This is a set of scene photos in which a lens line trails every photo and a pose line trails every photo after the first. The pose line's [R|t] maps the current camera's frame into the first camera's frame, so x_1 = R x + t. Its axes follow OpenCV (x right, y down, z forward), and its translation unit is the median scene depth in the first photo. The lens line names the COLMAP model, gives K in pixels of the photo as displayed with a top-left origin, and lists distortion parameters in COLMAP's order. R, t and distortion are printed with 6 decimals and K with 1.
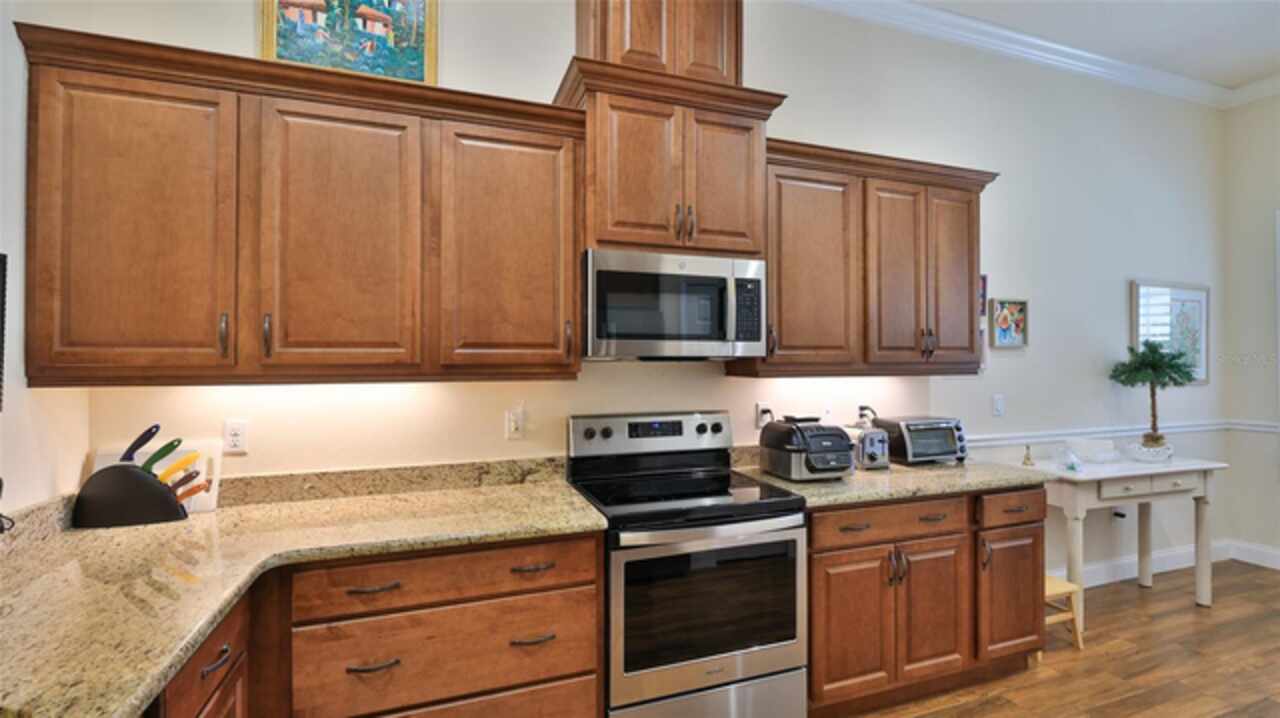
lens RADIAL K [[565.7, 0, 640.0], [0, 565.7, 359.0], [0, 0, 1]] dist [-0.000019, -0.000118]
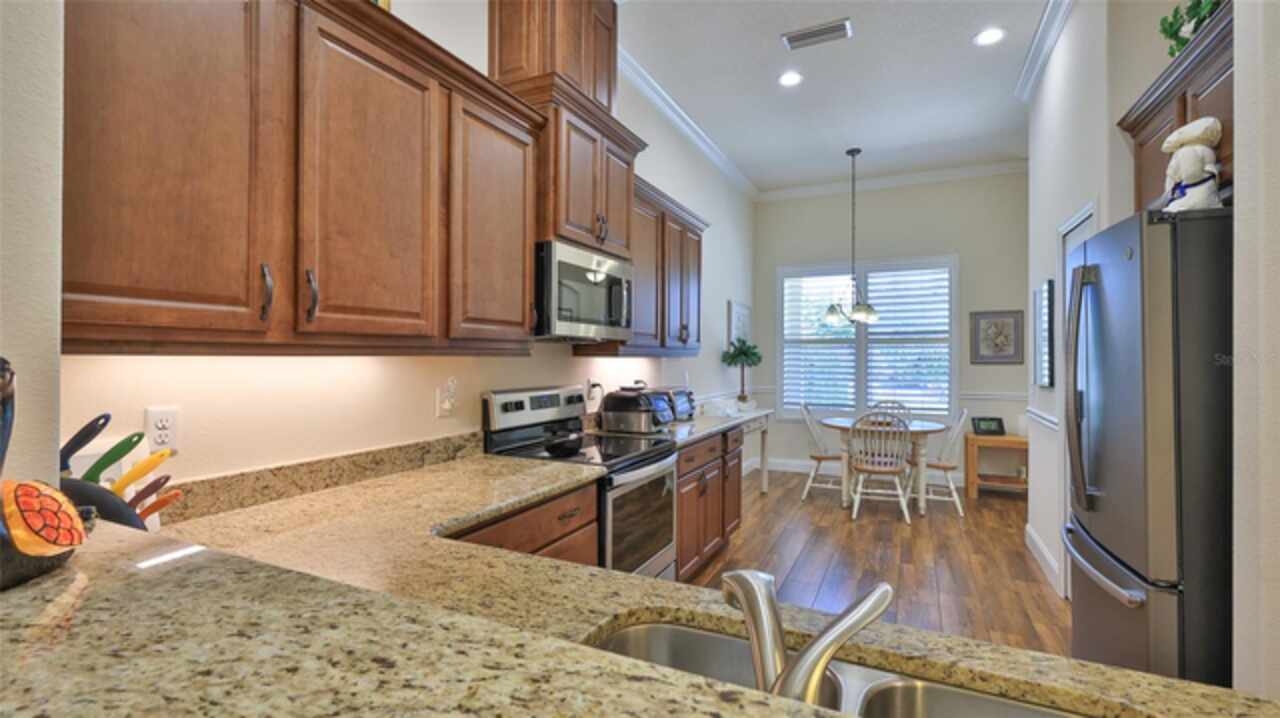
lens RADIAL K [[564.5, 0, 637.6], [0, 564.5, 354.7], [0, 0, 1]] dist [-0.000351, -0.000006]
pose [[0.719541, 0.007610, 0.694409, -0.689517], [-0.009324, 0.999956, -0.001296, 0.031754], [-0.694388, -0.005542, 0.719580, 0.051938]]
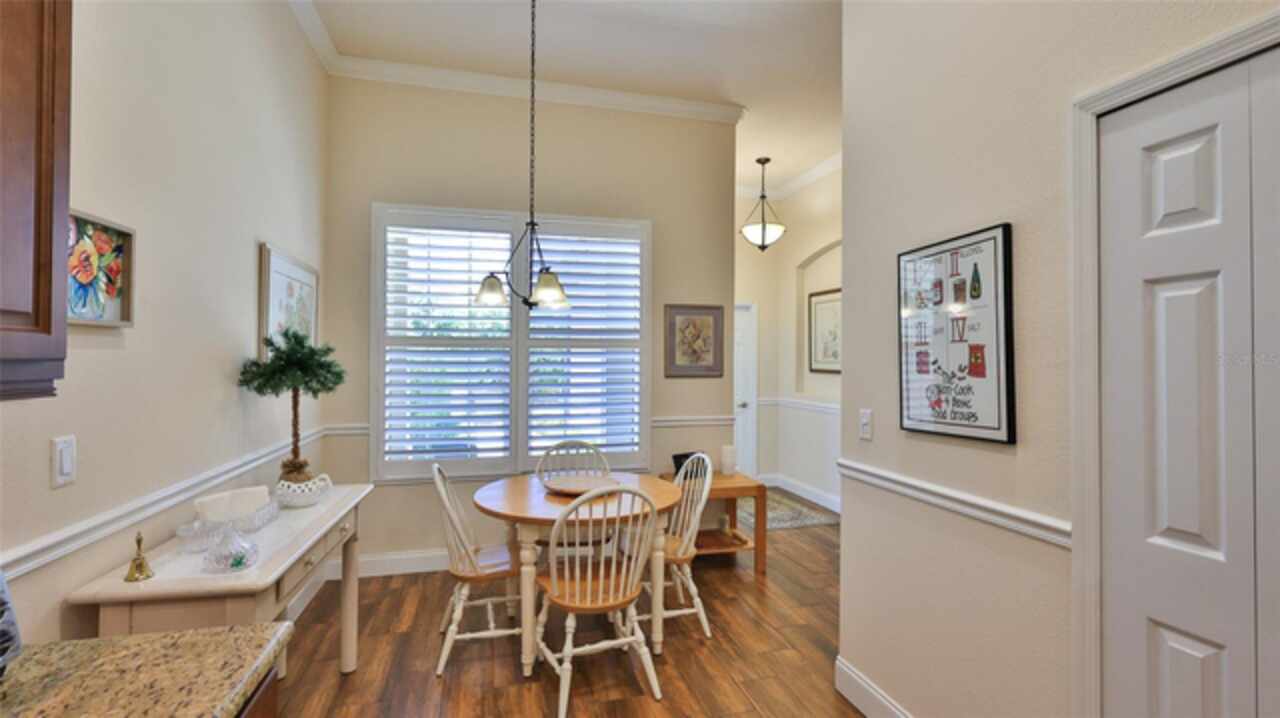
lens RADIAL K [[564.7, 0, 628.0], [0, 564.7, 355.6], [0, 0, 1]] dist [0.000678, 0.000105]
pose [[0.106200, 0.010866, 0.994285, 0.372166], [-0.011336, 0.999889, -0.009717, 0.003345], [-0.994280, -0.010239, 0.106312, 0.779902]]
